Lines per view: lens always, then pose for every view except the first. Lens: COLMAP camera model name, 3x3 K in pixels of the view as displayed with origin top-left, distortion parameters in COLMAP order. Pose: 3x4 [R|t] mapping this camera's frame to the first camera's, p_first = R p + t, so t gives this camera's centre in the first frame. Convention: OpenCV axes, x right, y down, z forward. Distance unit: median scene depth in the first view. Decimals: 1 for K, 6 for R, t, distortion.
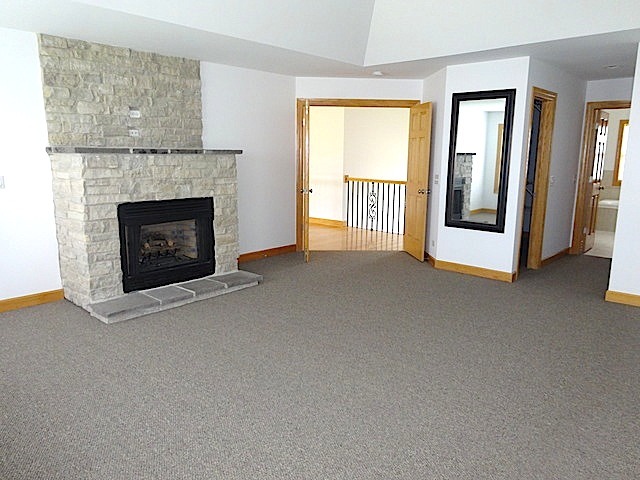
lens RADIAL K [[476.6, 0, 321.3], [0, 476.6, 240.7], [0, 0, 1]] dist [0.007409, 0.002146]
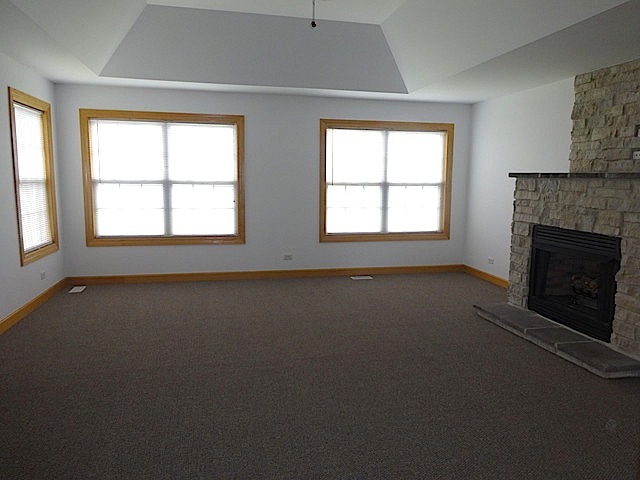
lens RADIAL K [[476.6, 0, 323.0], [0, 476.6, 239.2], [0, 0, 1]] dist [0.007409, 0.002146]
pose [[-0.565795, 0.094921, -0.819064, 0.669982], [-0.167388, 0.959445, 0.226819, -0.193531], [0.807377, 0.265434, -0.526960, 1.102173]]
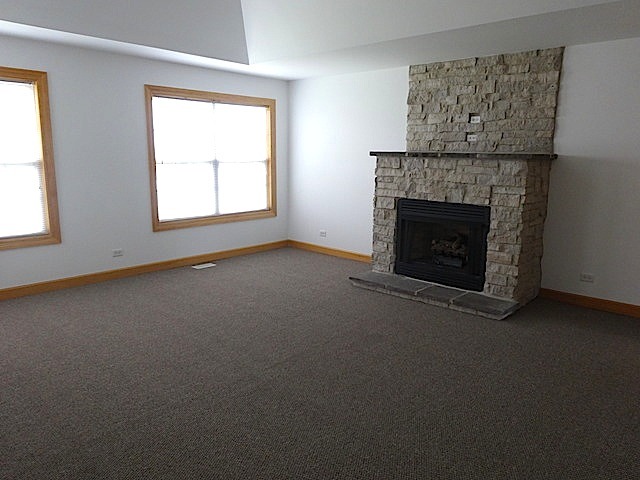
lens RADIAL K [[476.6, 0, 319.7], [0, 476.6, 242.1], [0, 0, 1]] dist [0.007409, 0.002146]
pose [[0.005124, 0.180293, -0.983600, 0.715471], [-0.197098, 0.964499, 0.175765, -0.132433], [0.980370, 0.192965, 0.040477, 0.719917]]
